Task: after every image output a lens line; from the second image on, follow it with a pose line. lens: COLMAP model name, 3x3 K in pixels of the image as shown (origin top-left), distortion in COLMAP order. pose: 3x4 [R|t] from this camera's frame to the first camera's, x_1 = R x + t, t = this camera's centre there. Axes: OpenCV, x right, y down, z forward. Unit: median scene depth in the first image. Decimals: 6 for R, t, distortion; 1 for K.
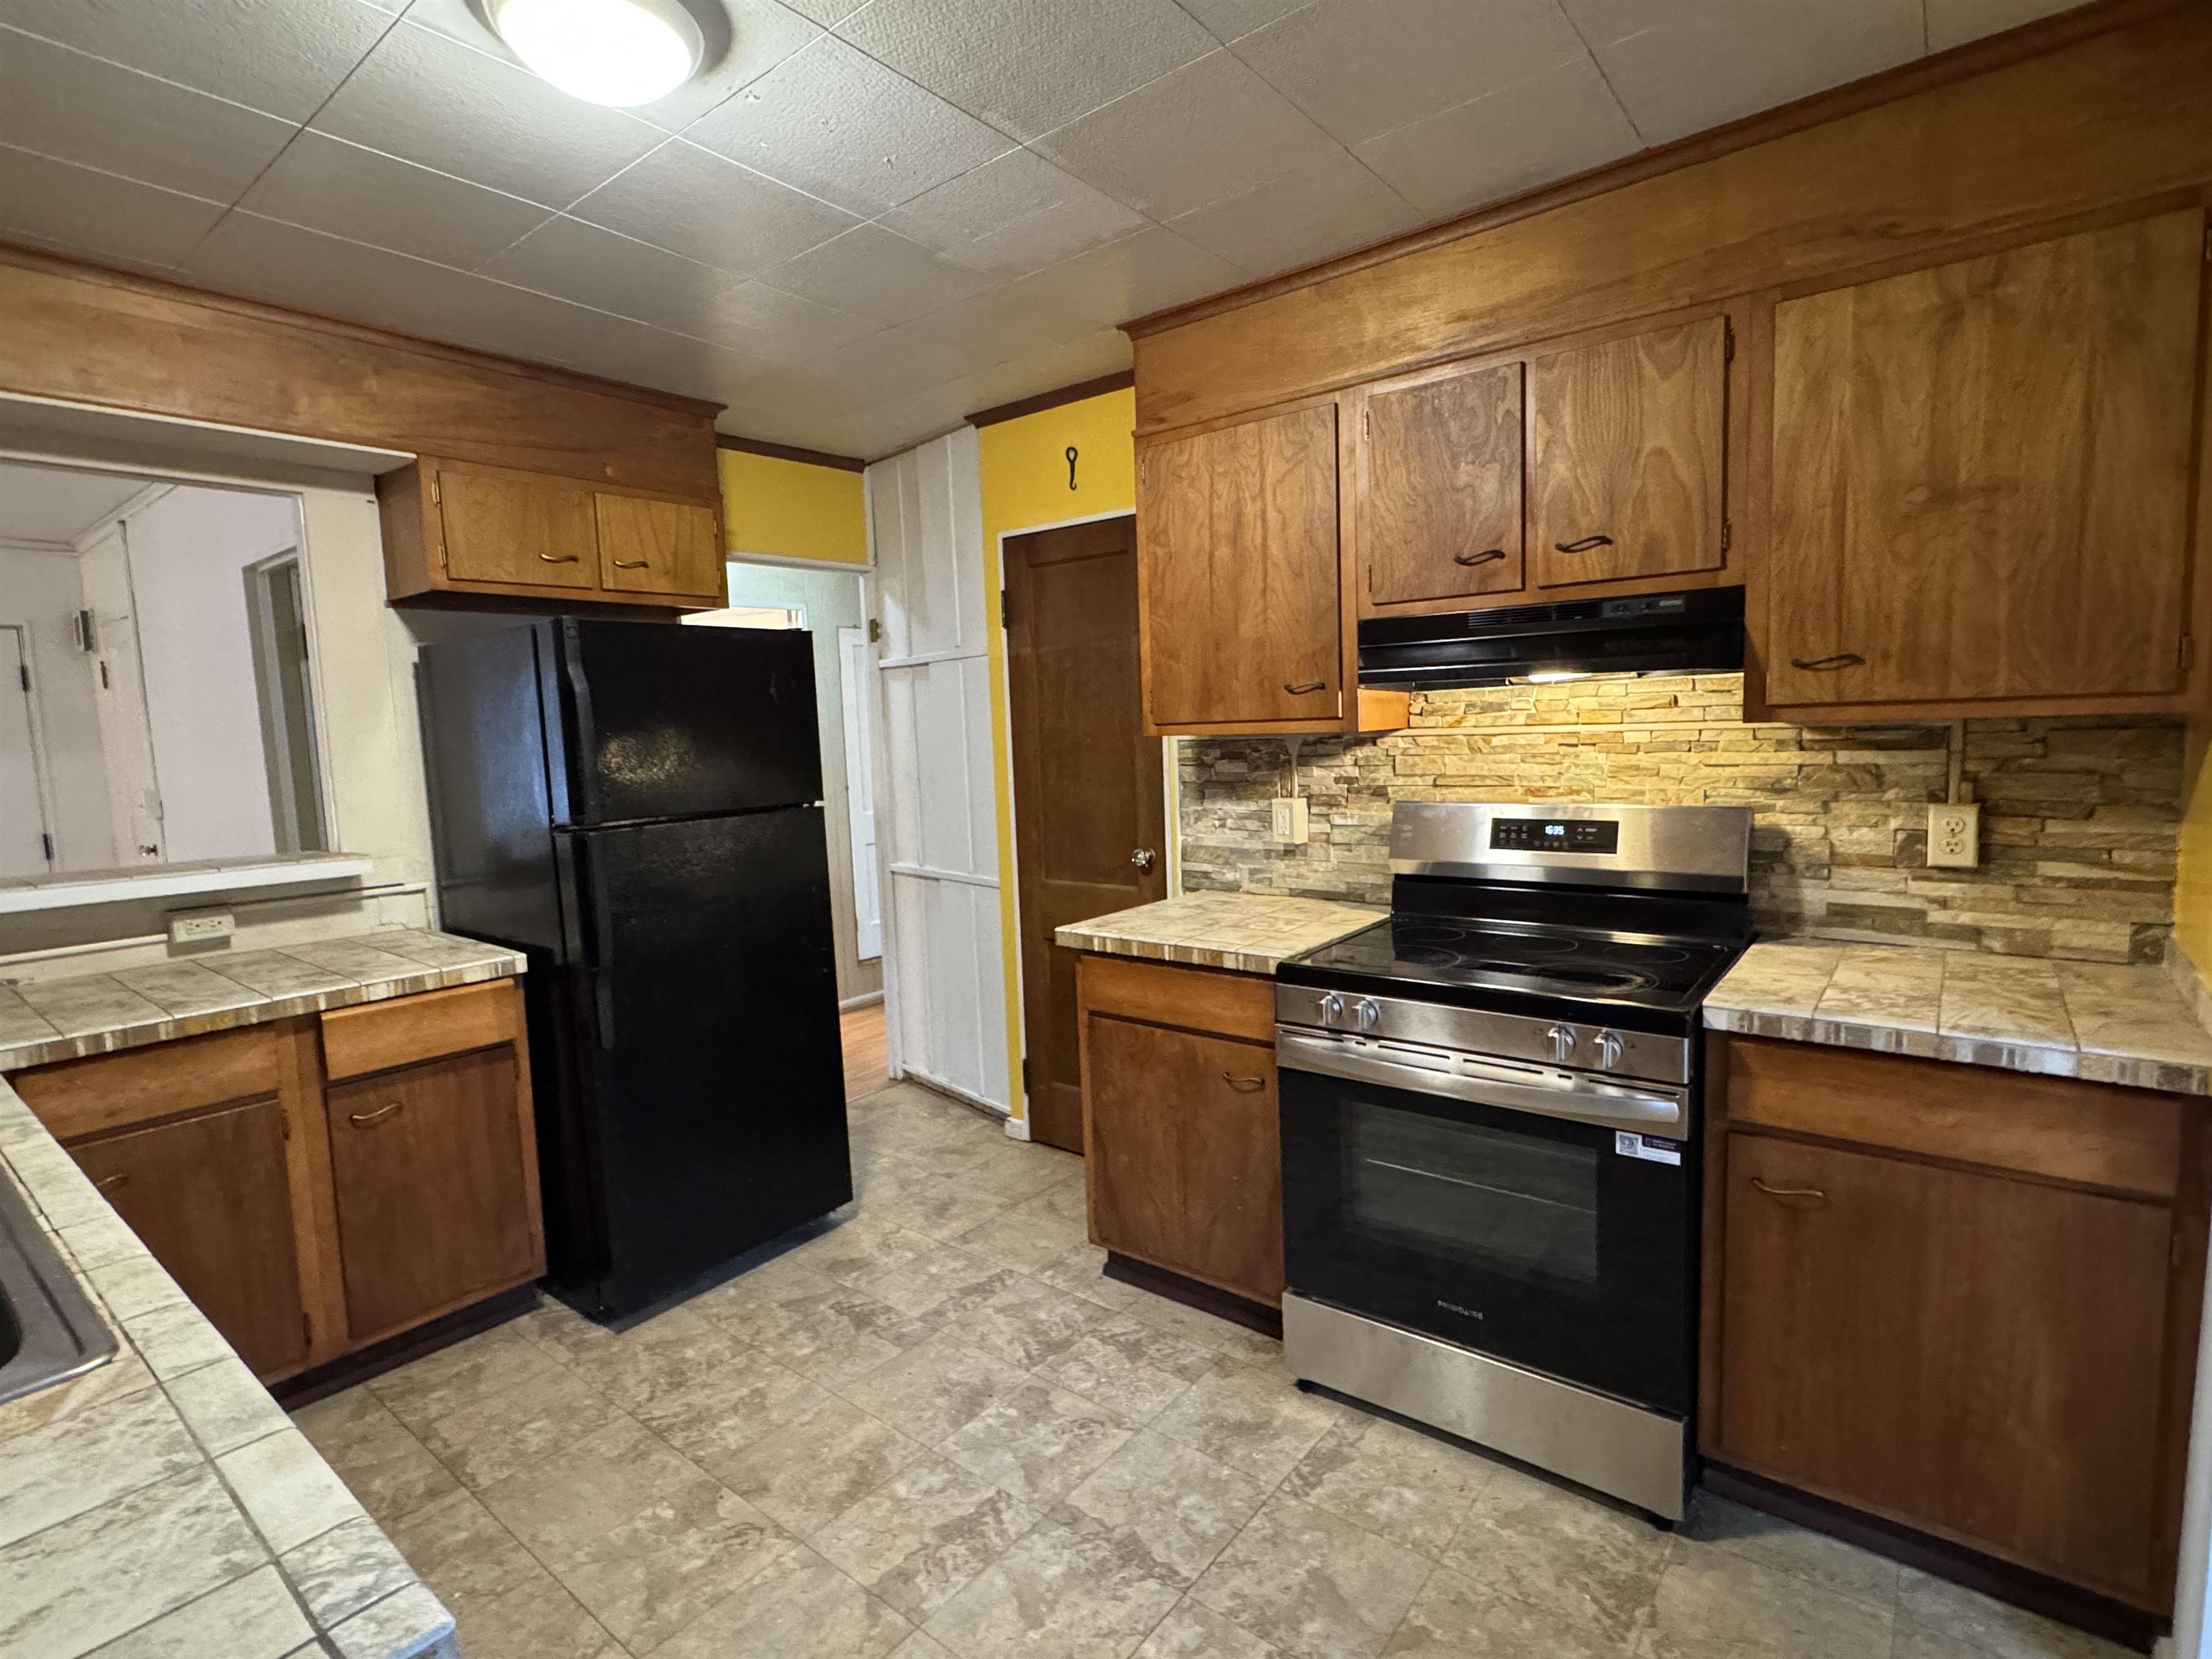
lens RADIAL K [[1095.4, 0, 1102.6], [0, 1095.4, 827.4], [0, 0, 1]] dist [0.002400, -0.000612]
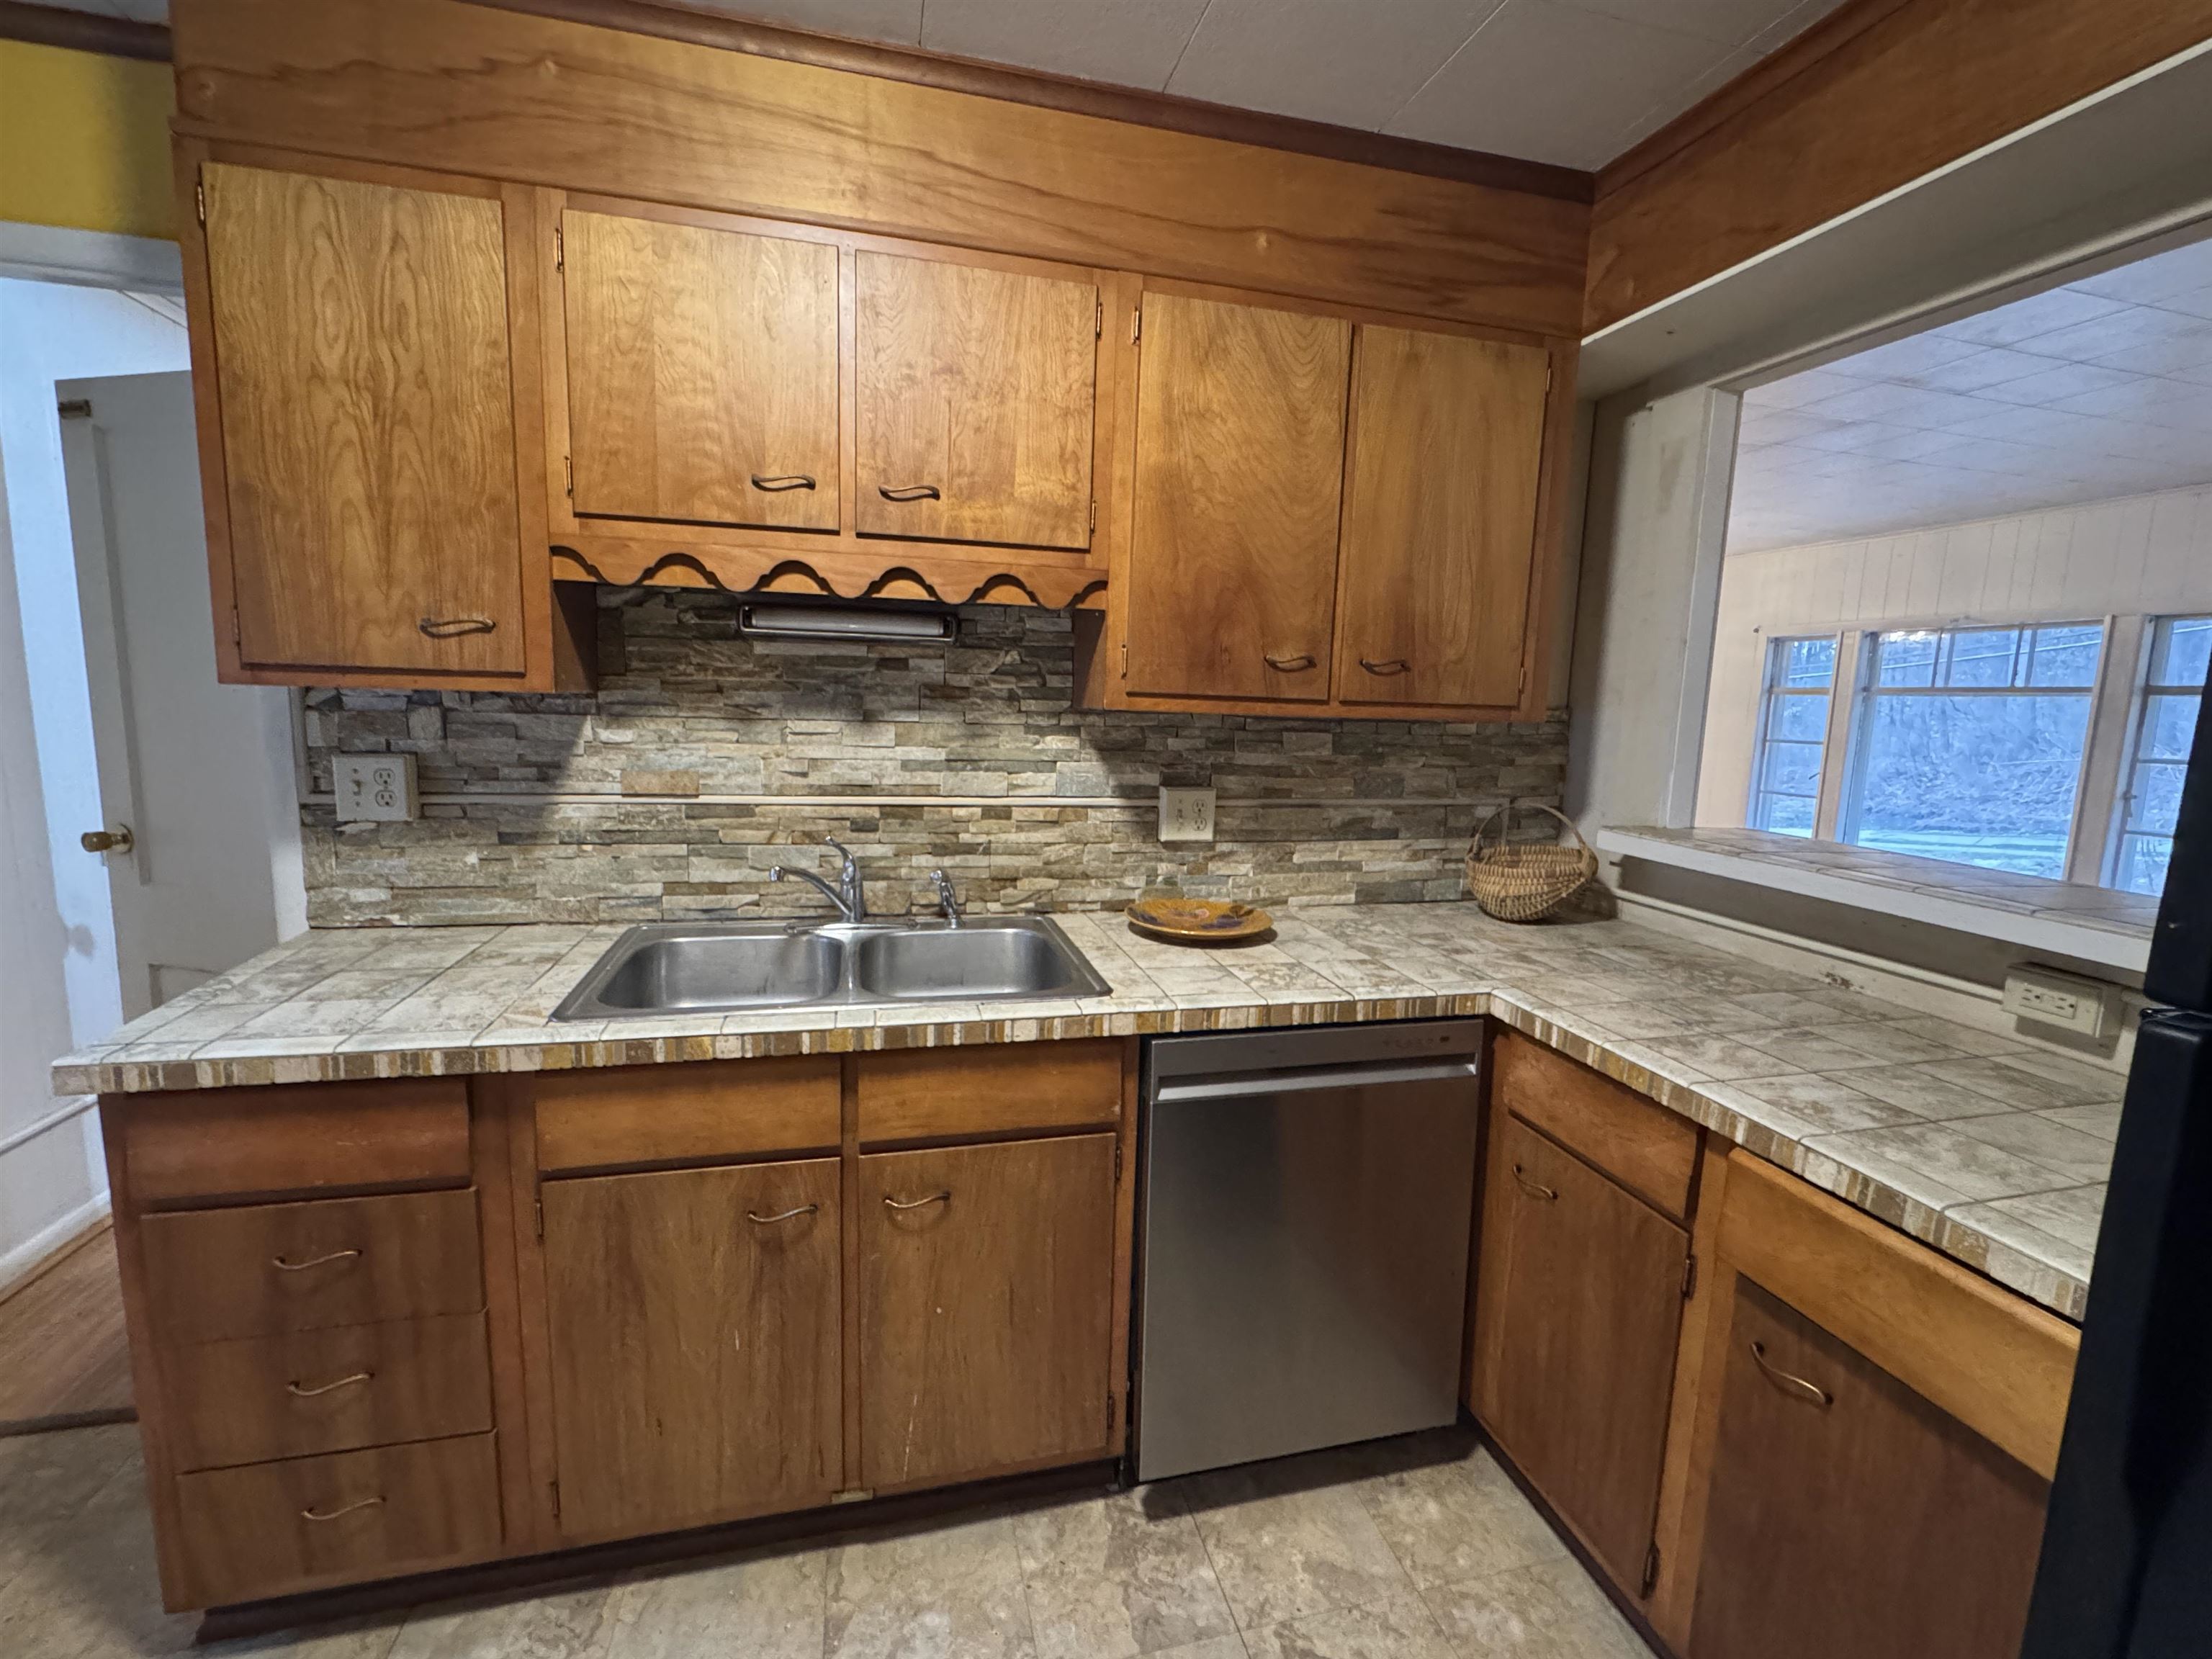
lens RADIAL K [[966.2, 0, 1109.6], [0, 966.2, 828.5], [0, 0, 1]] dist [-0.004472, -0.000147]
pose [[-0.598025, 0.120903, -0.792306, -0.120327], [-0.095393, 0.970792, 0.220141, -0.079831], [0.795780, 0.207231, -0.569025, 0.997407]]
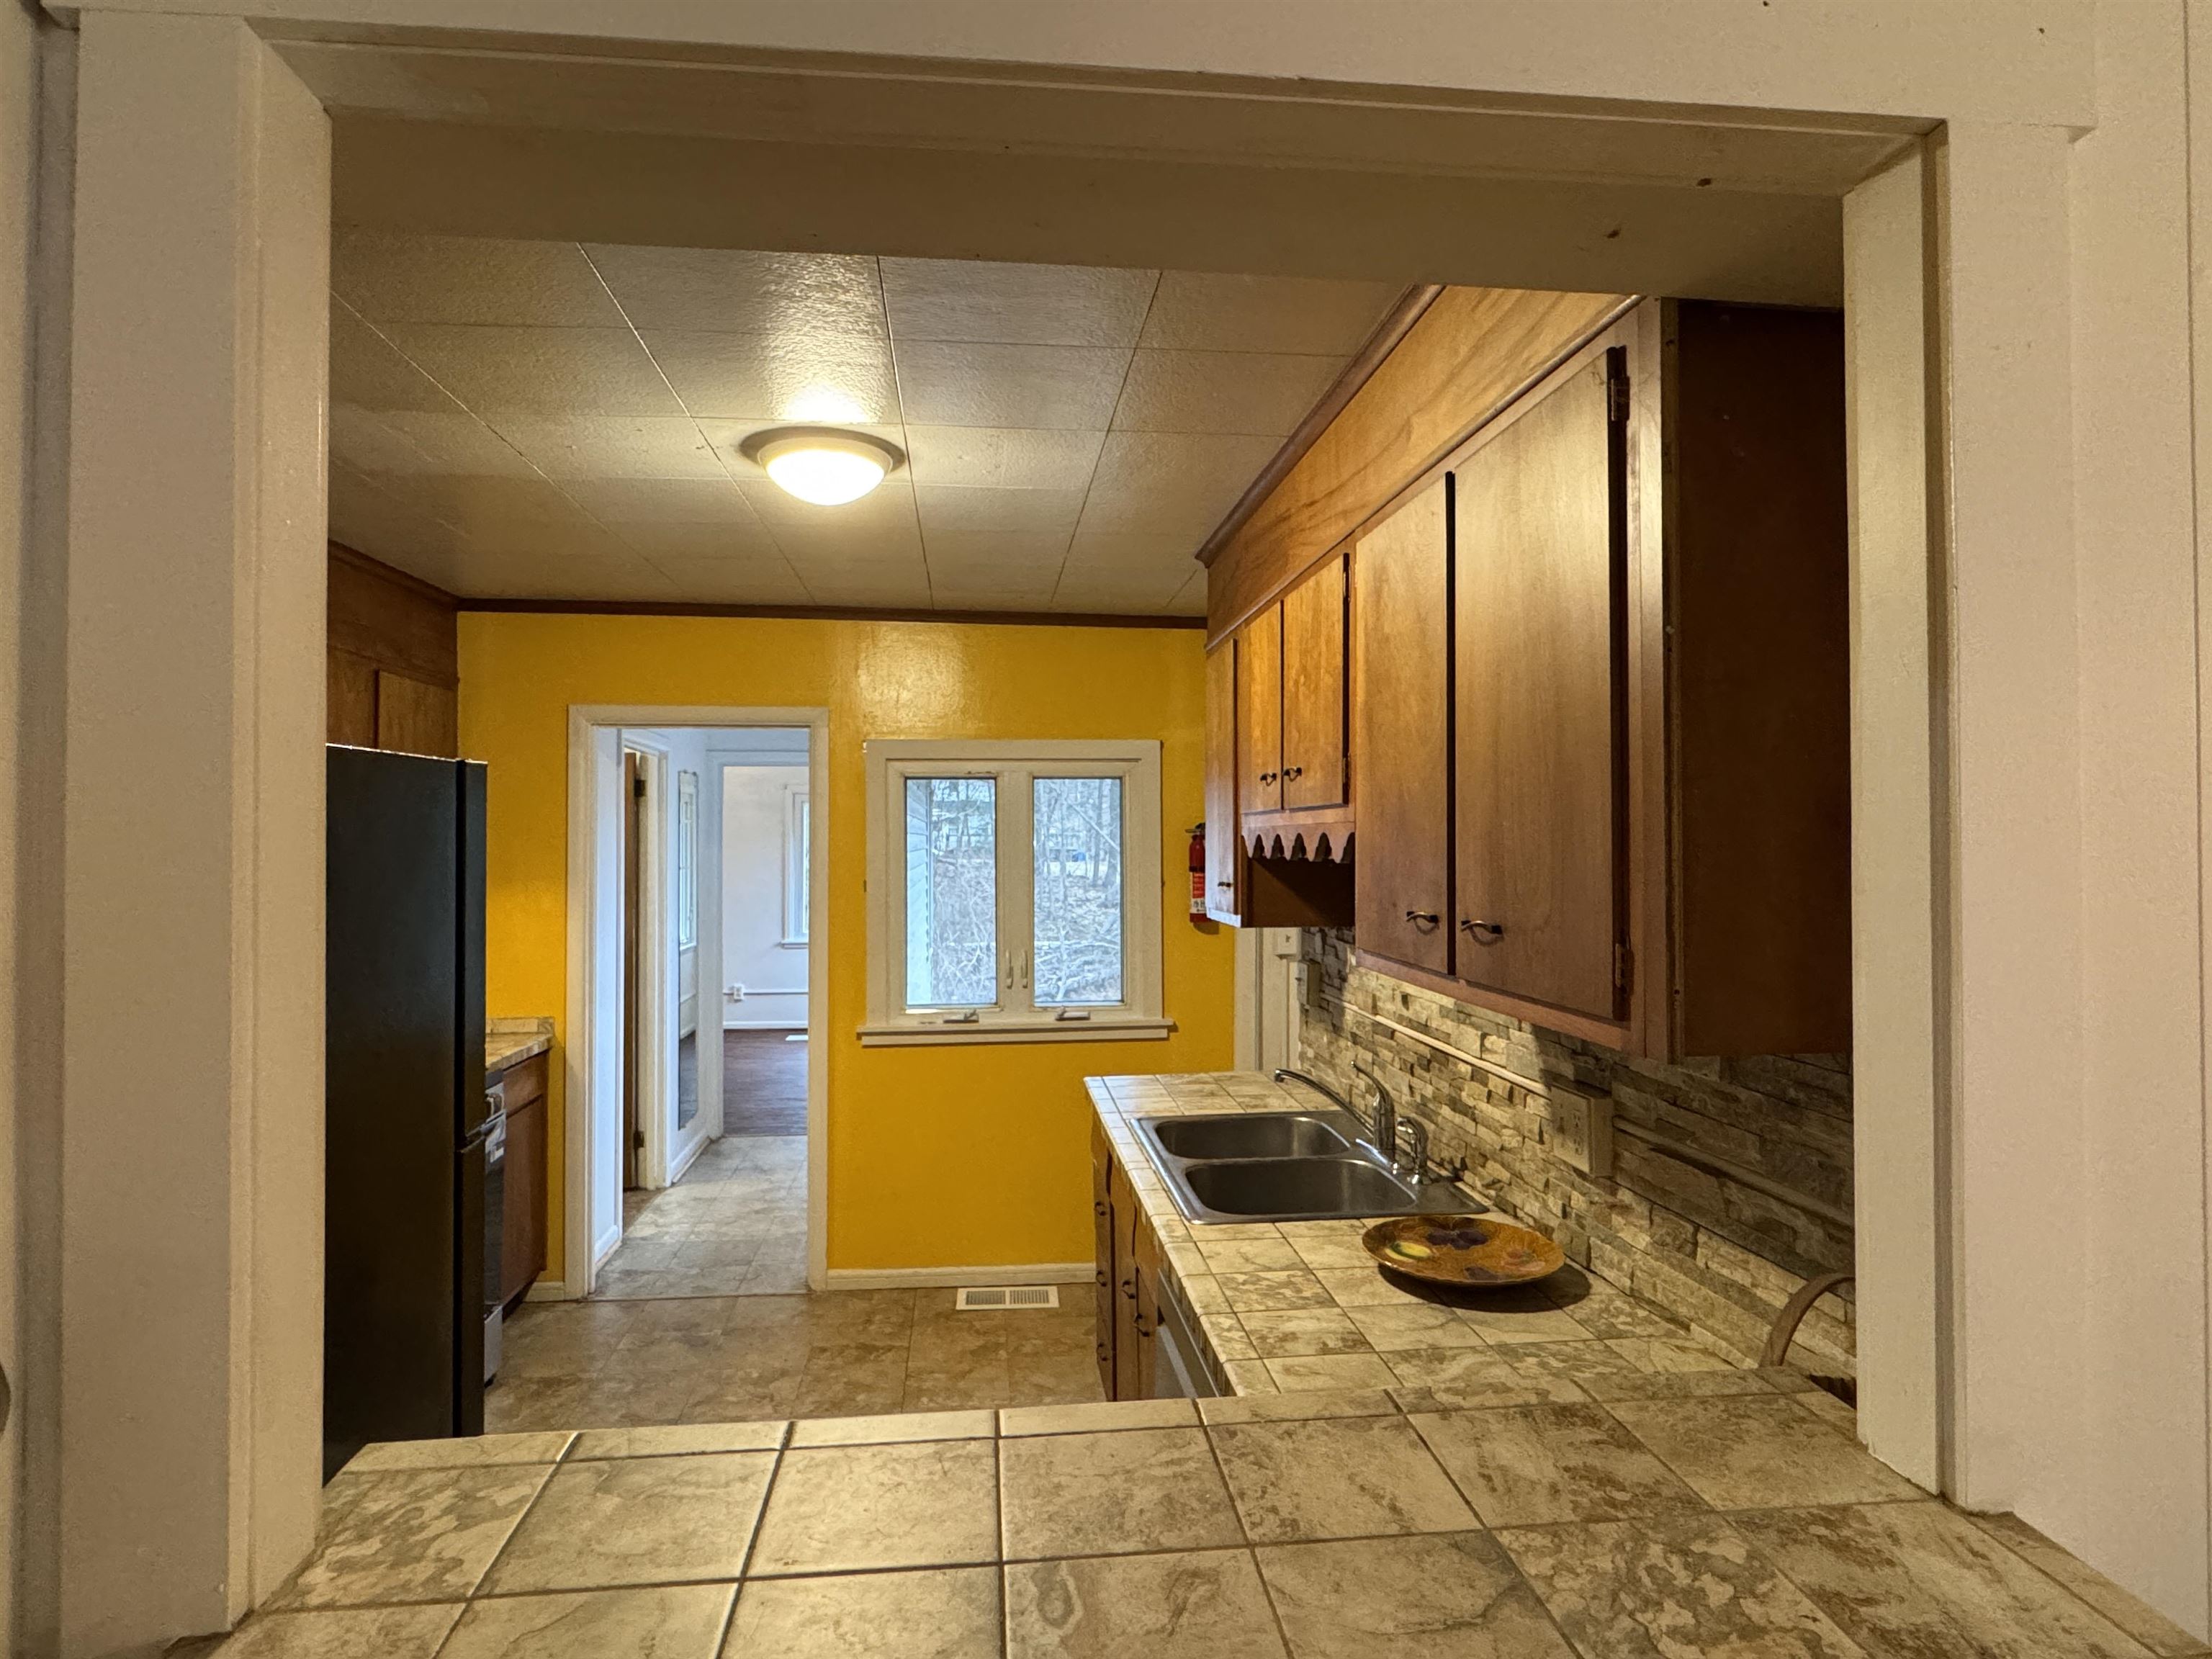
lens RADIAL K [[1244.7, 0, 1106.5], [0, 1244.7, 829.1], [0, 0, 1]] dist [-0.014884, -0.001064]
pose [[-0.703552, 0.034330, 0.709814, -1.398068], [0.088970, 0.995229, 0.040051, -0.163824], [-0.705052, 0.091330, -0.703250, 1.347226]]
